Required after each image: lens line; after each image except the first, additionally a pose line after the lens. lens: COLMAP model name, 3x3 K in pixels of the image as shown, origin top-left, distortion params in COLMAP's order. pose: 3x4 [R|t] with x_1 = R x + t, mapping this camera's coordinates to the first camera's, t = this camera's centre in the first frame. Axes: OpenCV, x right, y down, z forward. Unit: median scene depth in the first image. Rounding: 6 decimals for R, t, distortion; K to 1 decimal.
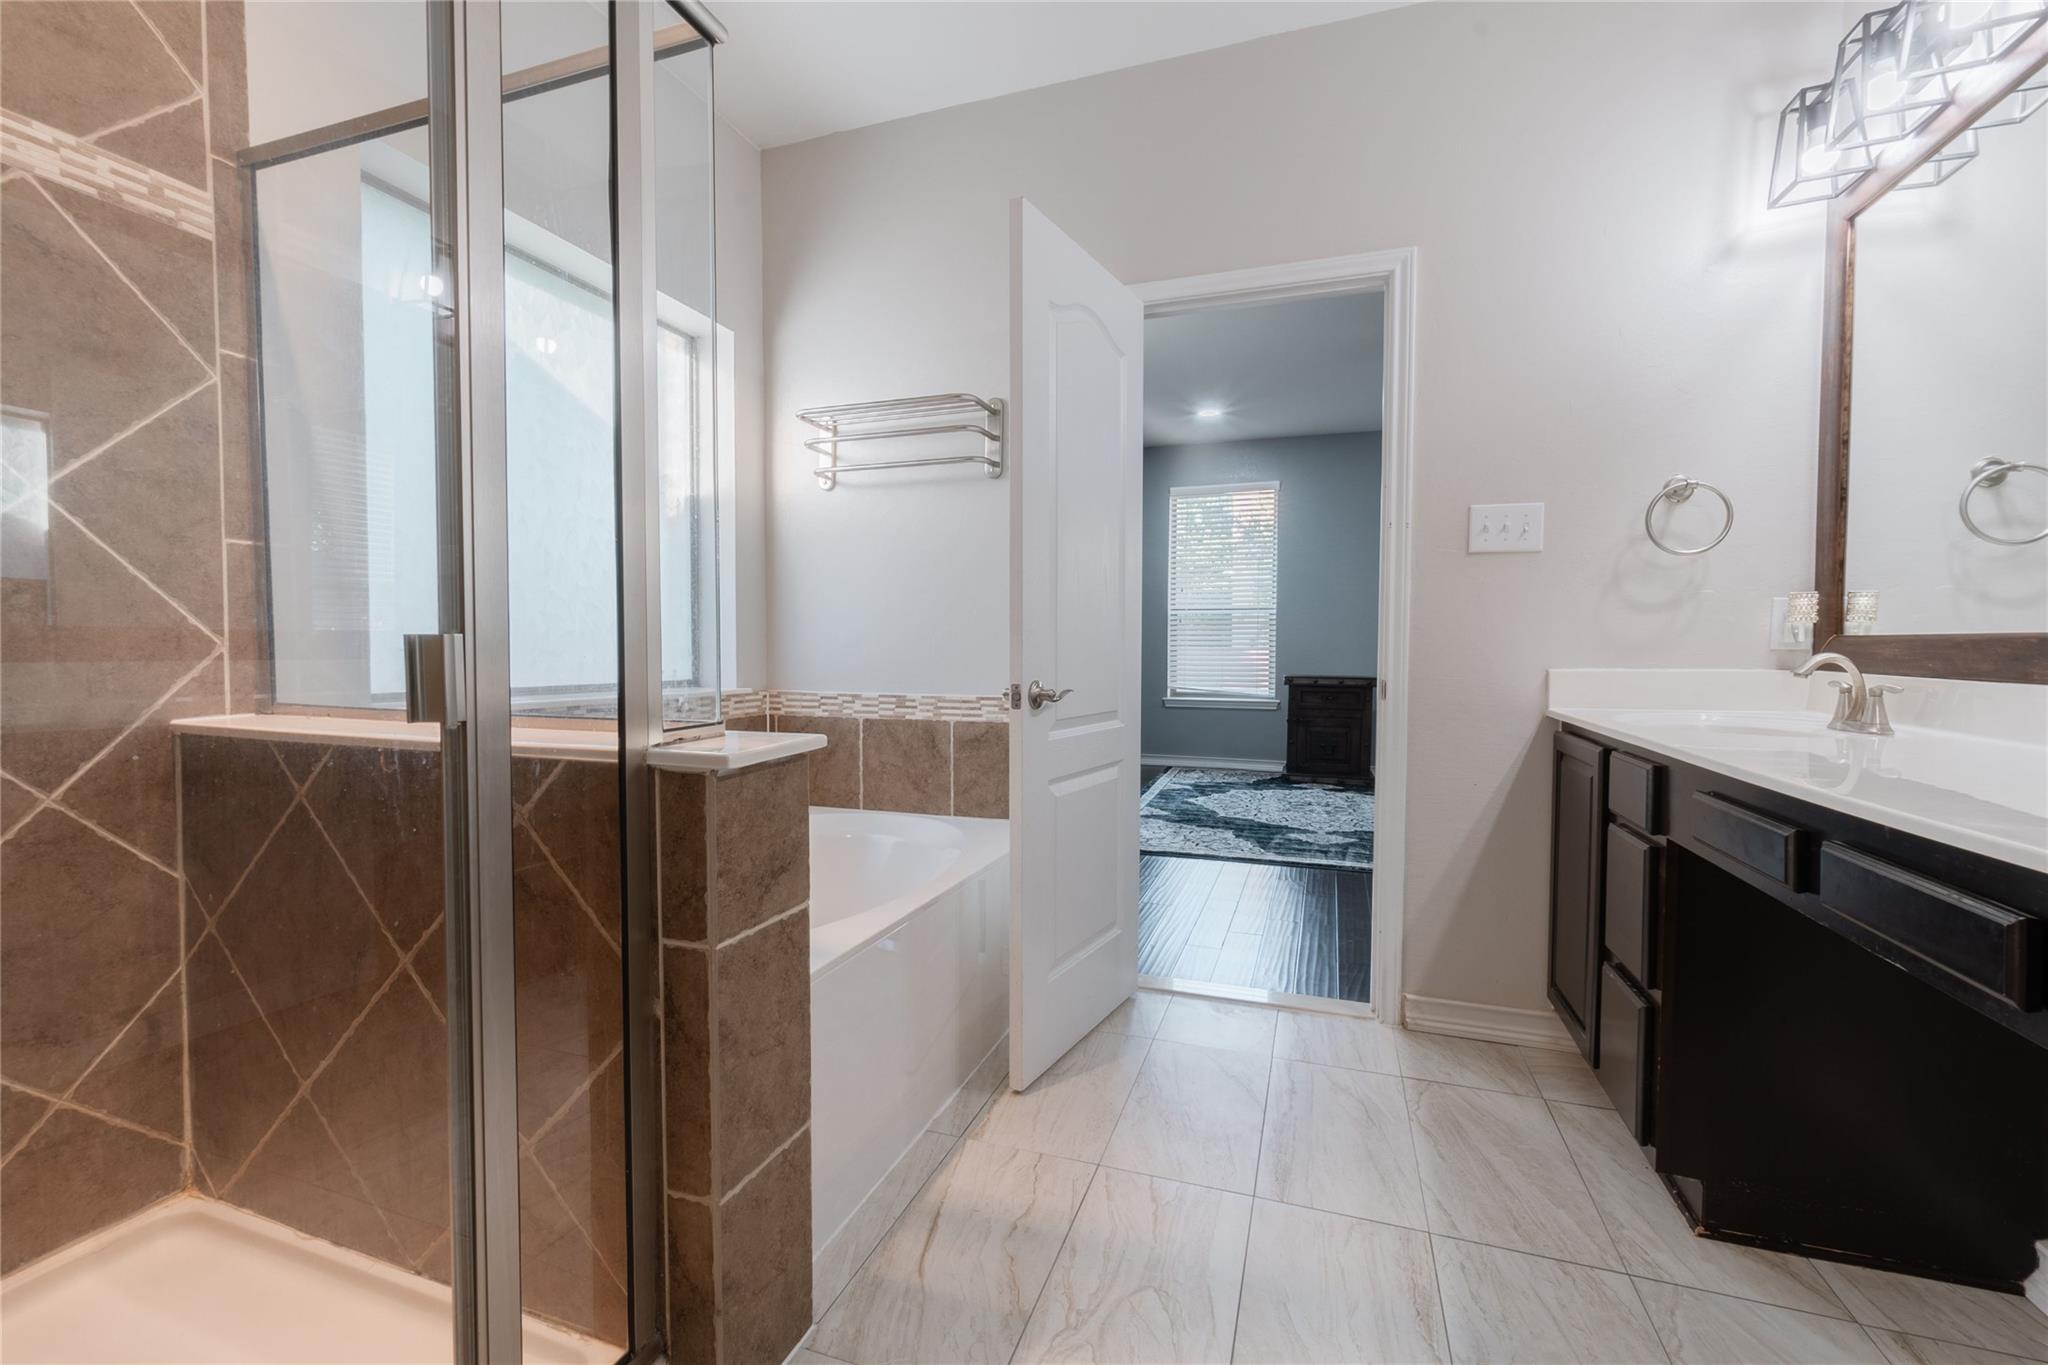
lens RADIAL K [[884.8, 0, 1021.7], [0, 884.8, 679.3], [0, 0, 1]] dist [-0.022537, -0.000204]
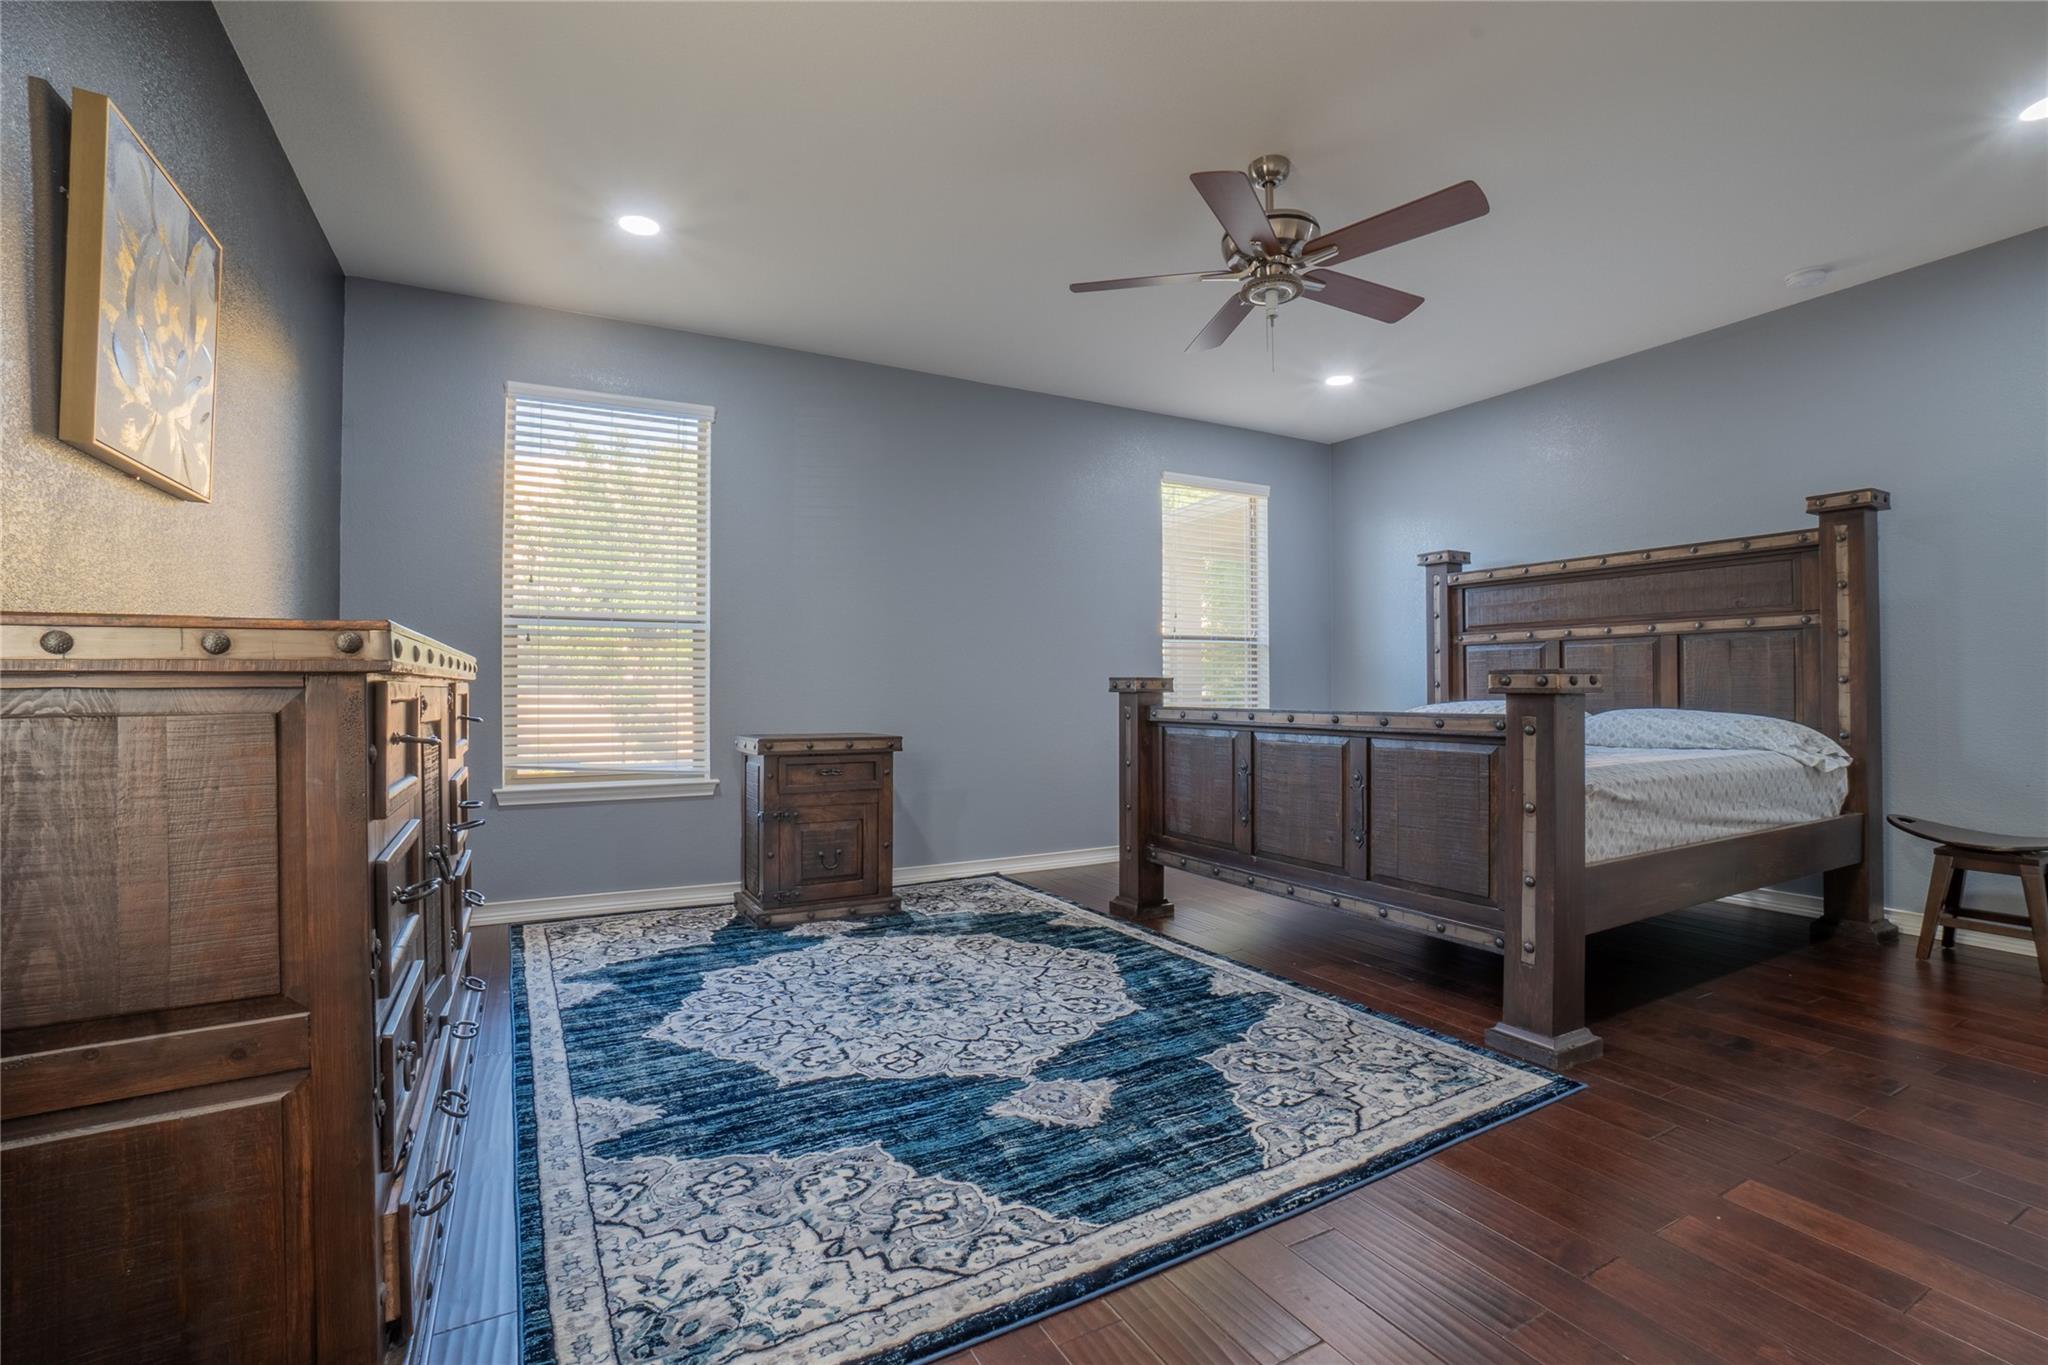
lens RADIAL K [[884.8, 0, 1020.1], [0, 884.8, 686.2], [0, 0, 1]] dist [-0.022537, -0.000204]
pose [[0.677016, 0.001334, 0.735967, -0.003040], [0.031419, 0.999034, -0.030712, -0.014753], [-0.735297, 0.043916, 0.676320, 0.497165]]
